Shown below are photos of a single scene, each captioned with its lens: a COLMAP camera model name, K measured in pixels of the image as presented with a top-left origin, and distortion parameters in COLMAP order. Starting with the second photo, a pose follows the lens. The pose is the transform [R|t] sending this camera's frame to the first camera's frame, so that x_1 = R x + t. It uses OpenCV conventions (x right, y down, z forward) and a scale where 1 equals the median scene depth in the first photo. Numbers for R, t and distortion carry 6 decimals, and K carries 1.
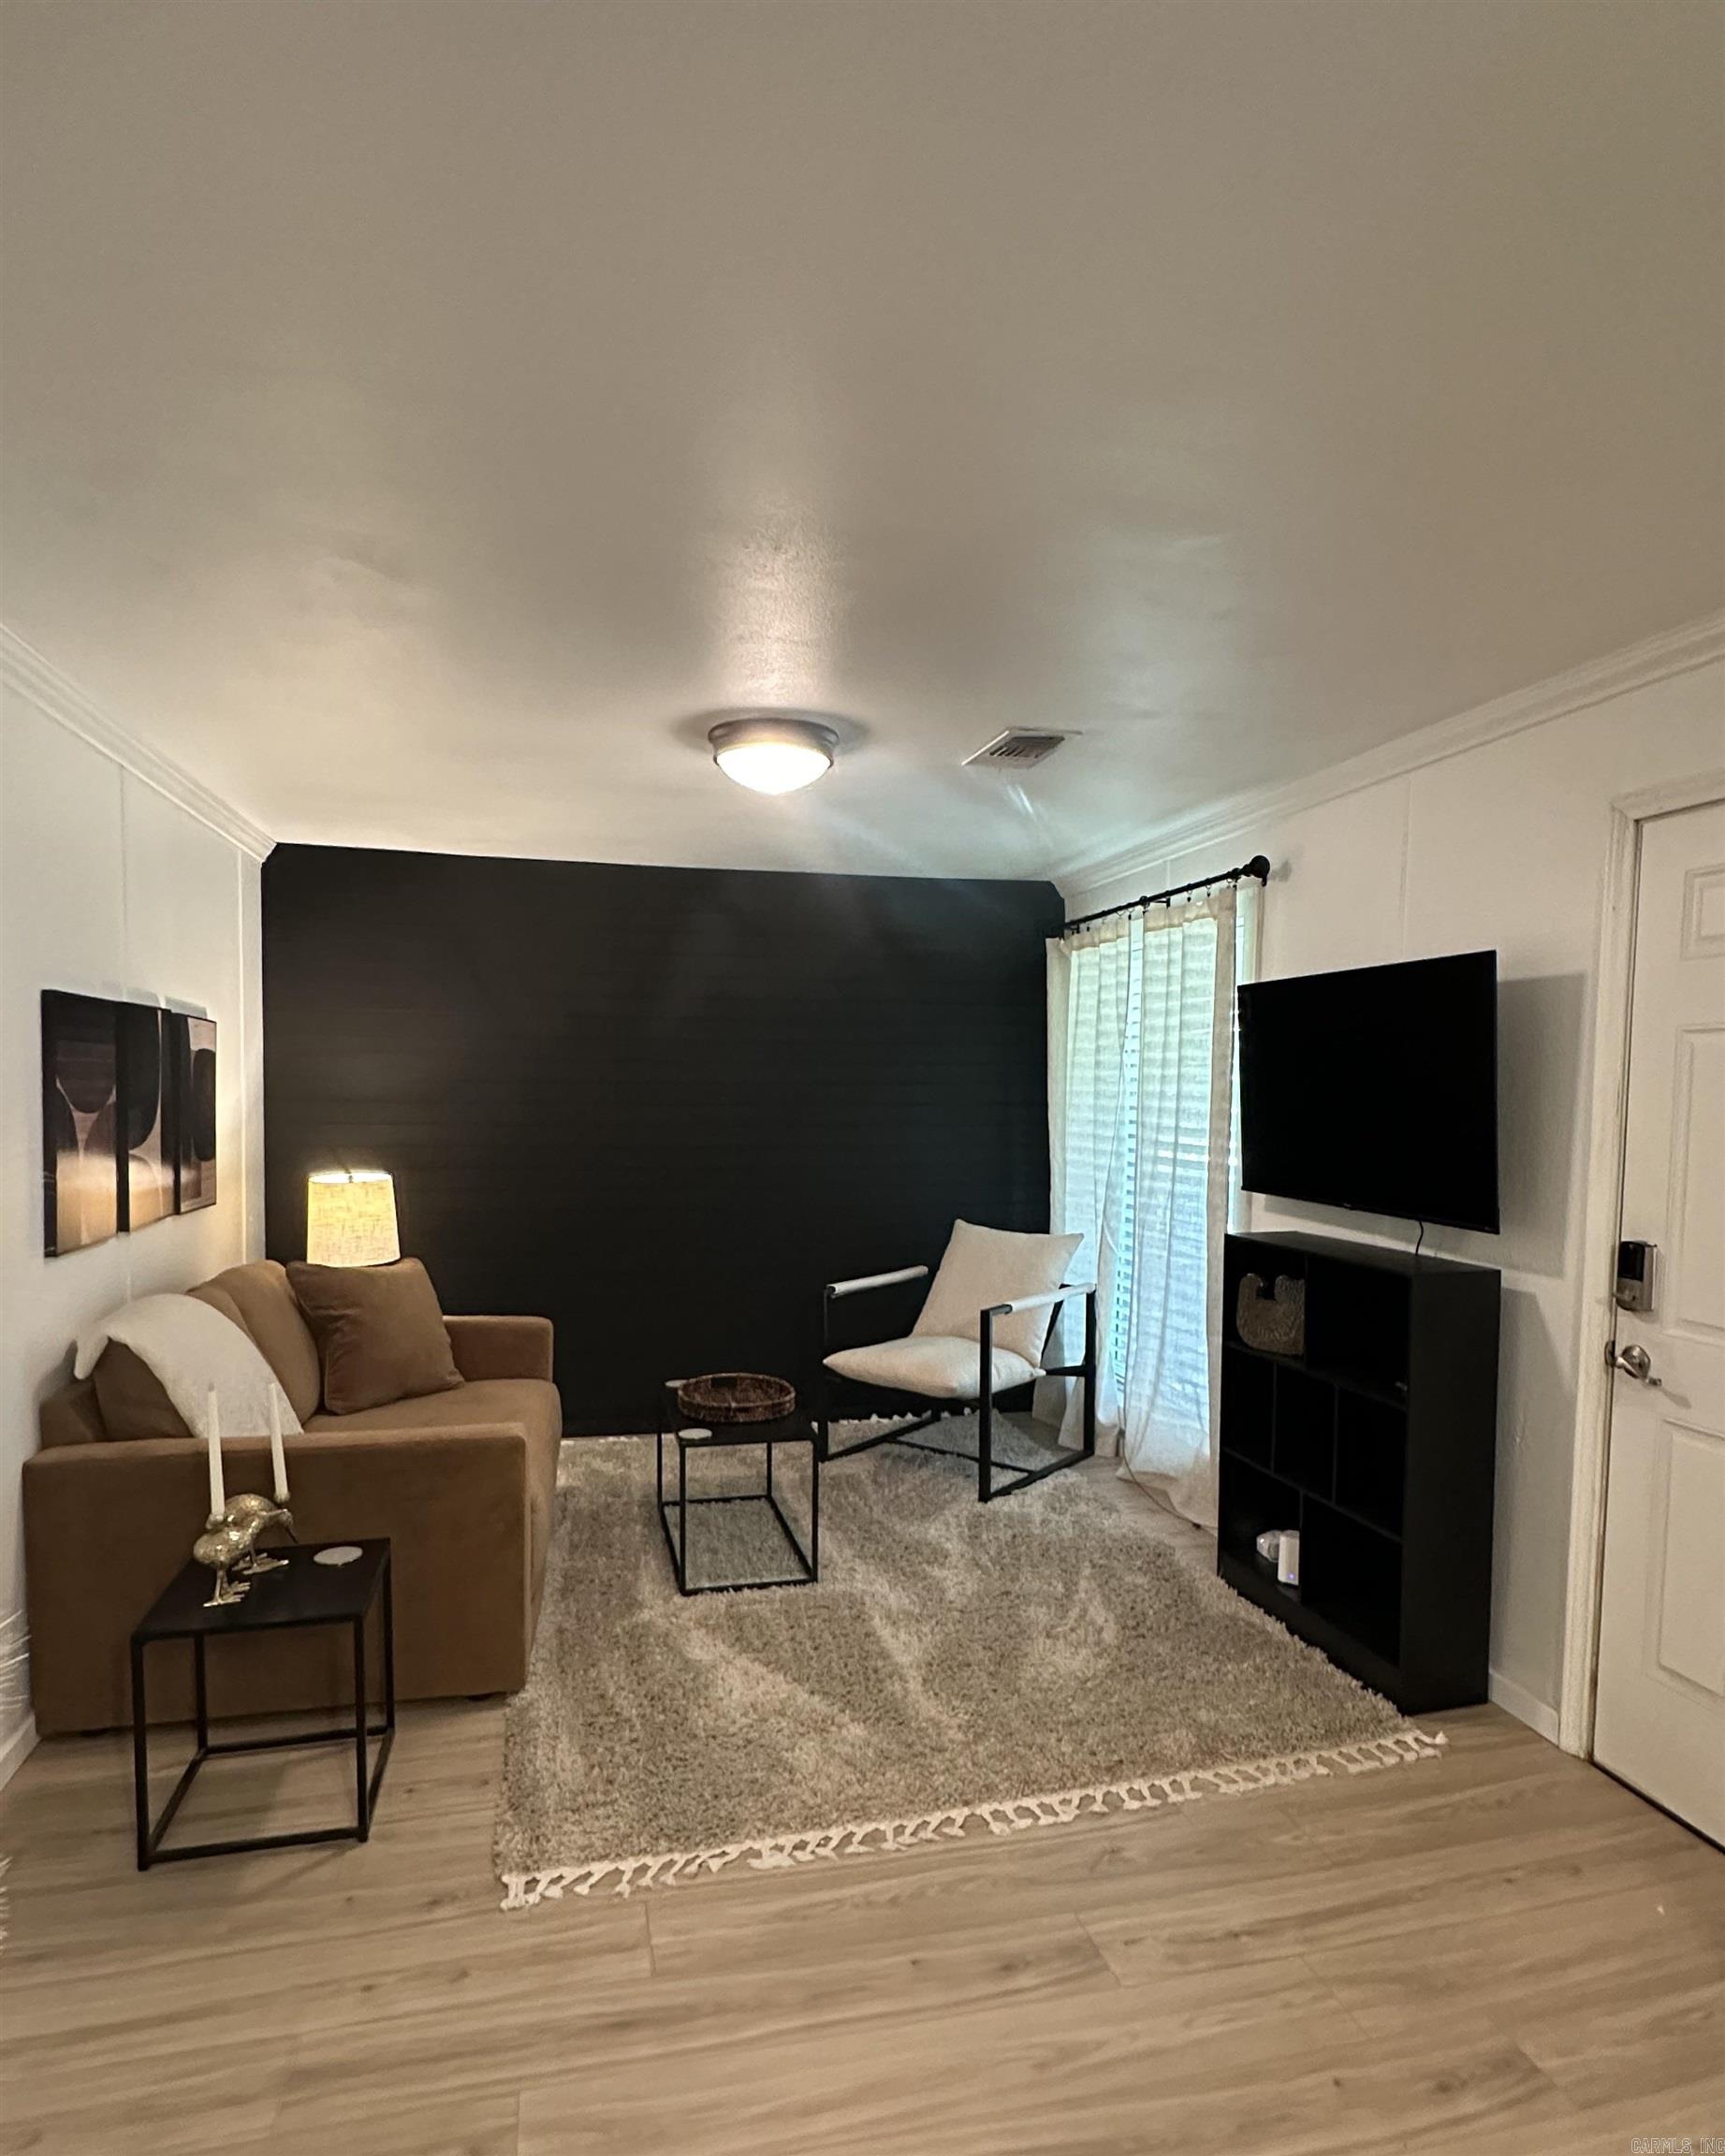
lens RADIAL K [[1232.8, 0, 877.6], [0, 1232.8, 1160.6], [0, 0, 1]] dist [-0.007539, 0.004335]
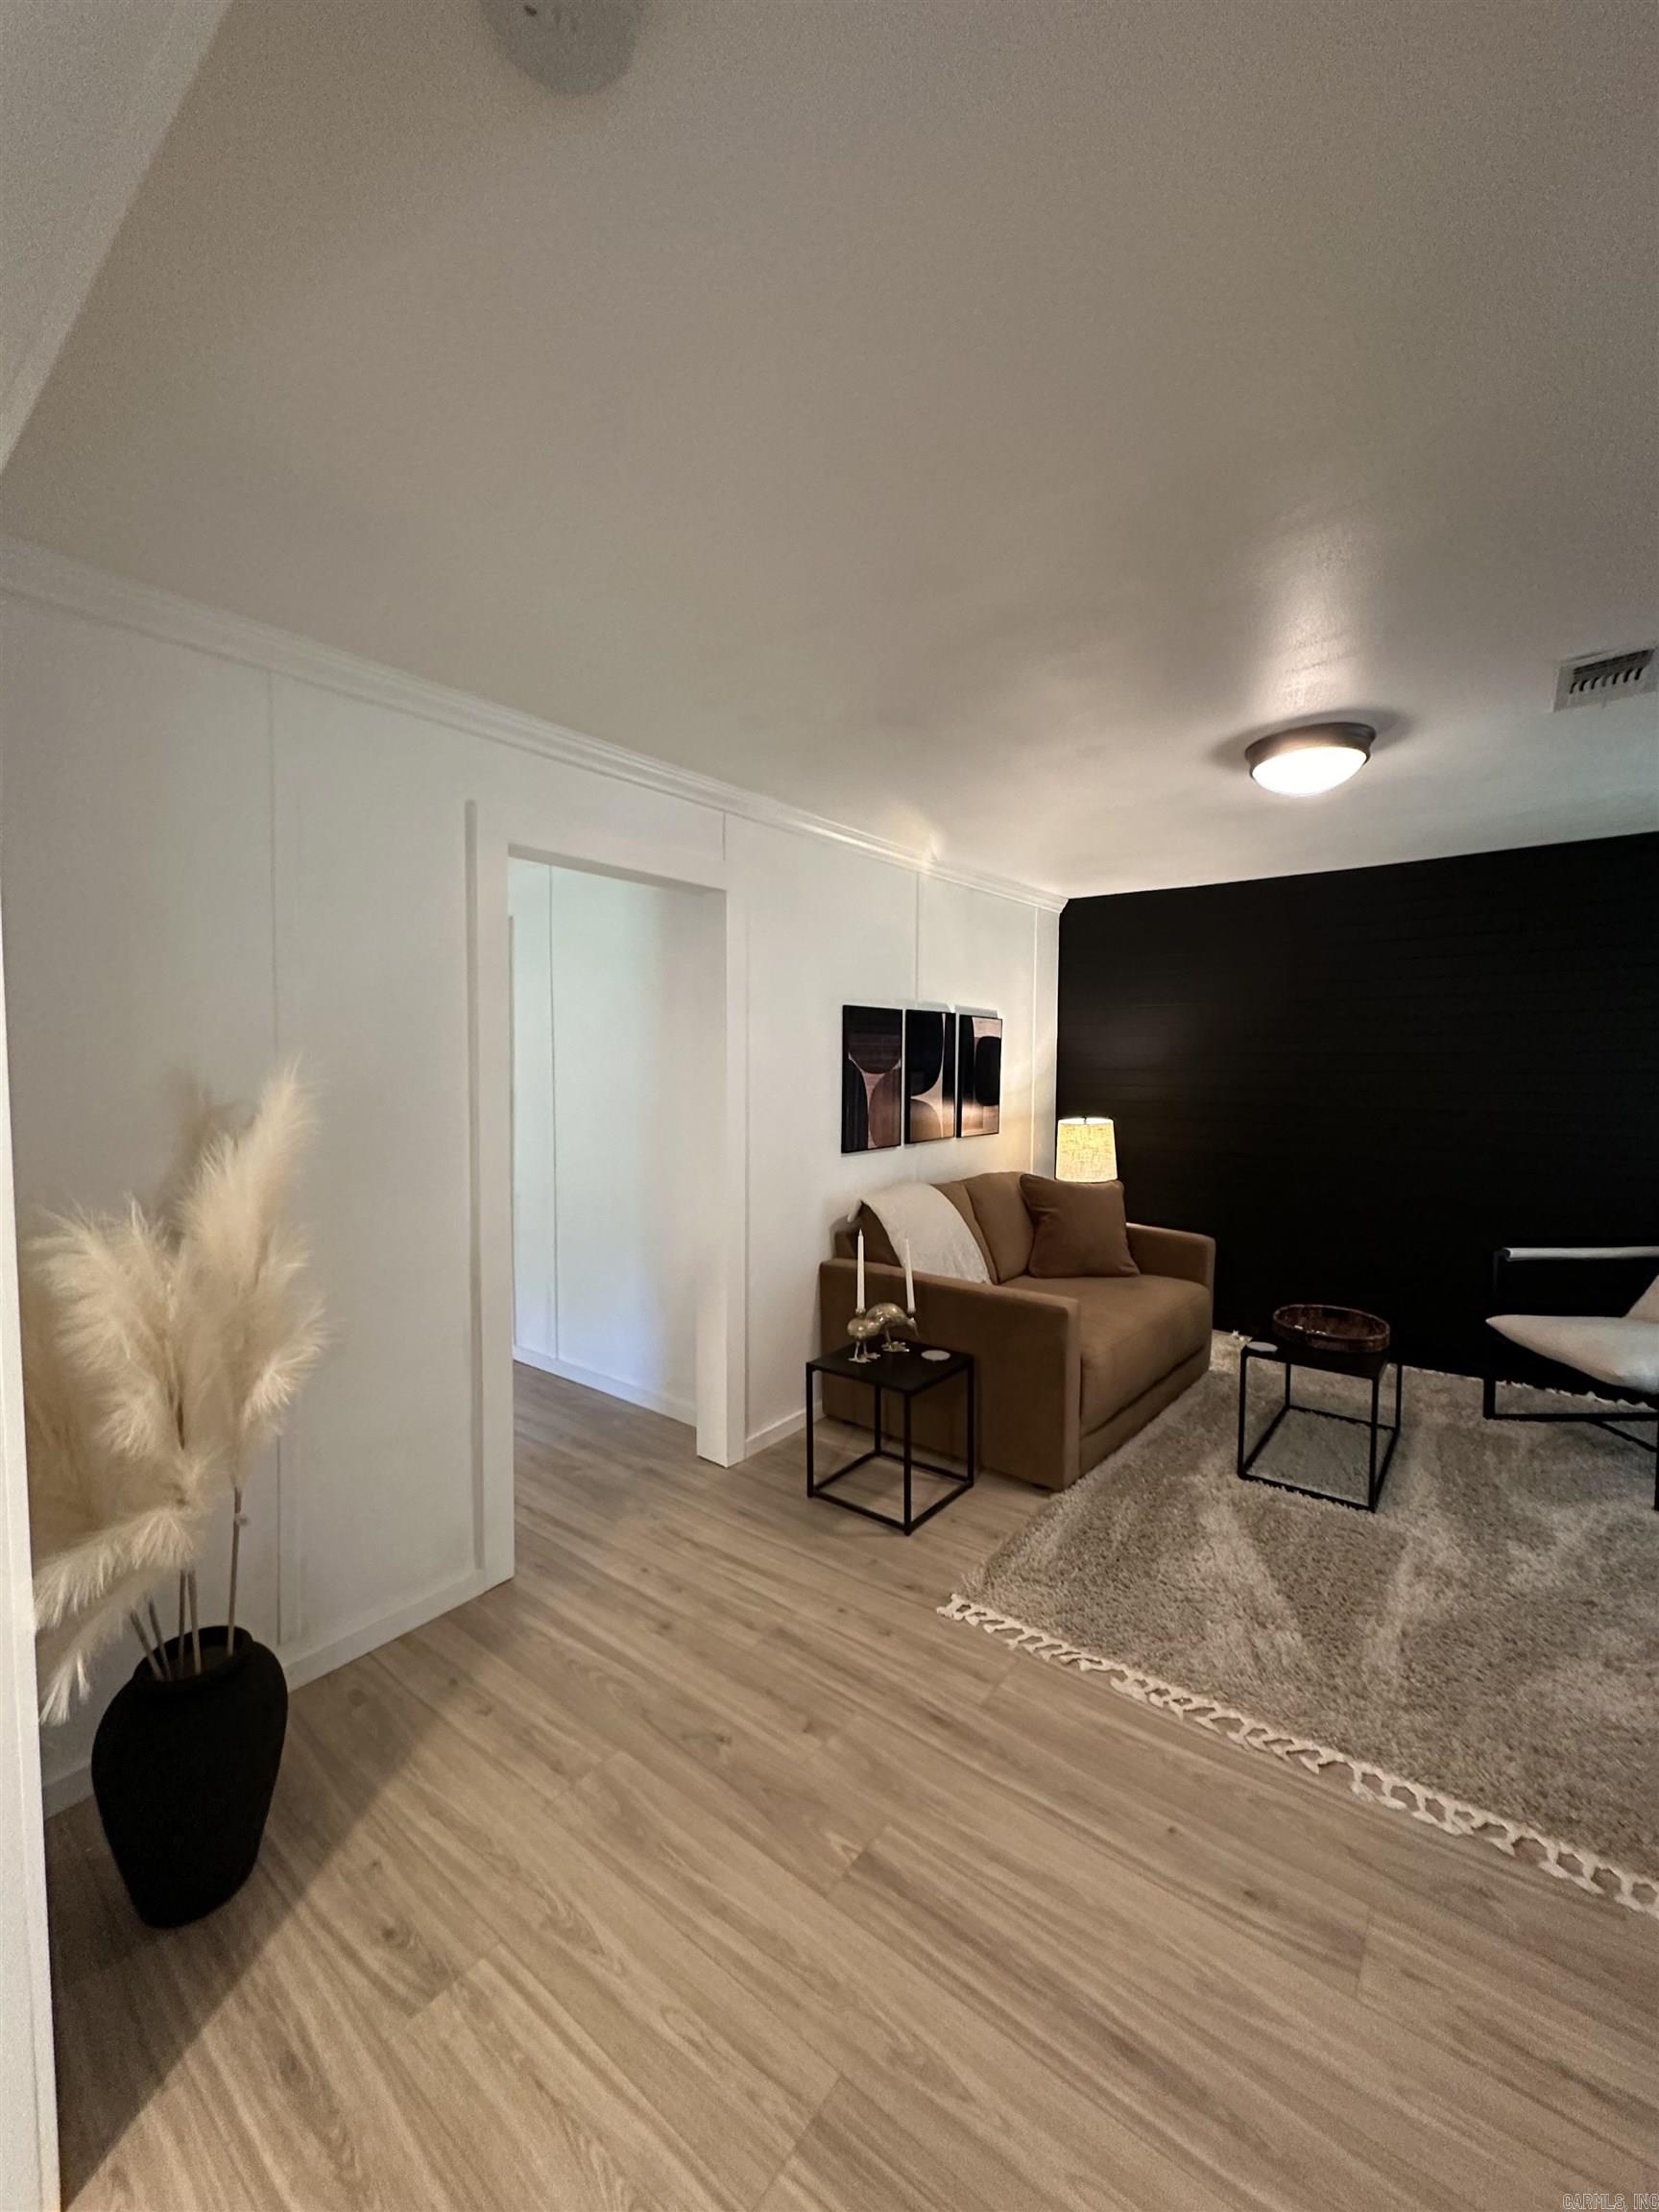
lens RADIAL K [[883.2, 0, 831.8], [0, 883.2, 1104.2], [0, 0, 1]] dist [-0.002606, 0.000617]
pose [[0.613394, 0.029254, -0.789235, 0.359792], [-0.041540, 0.999126, 0.004748, 0.001382], [0.788684, 0.029872, 0.614072, 0.193906]]
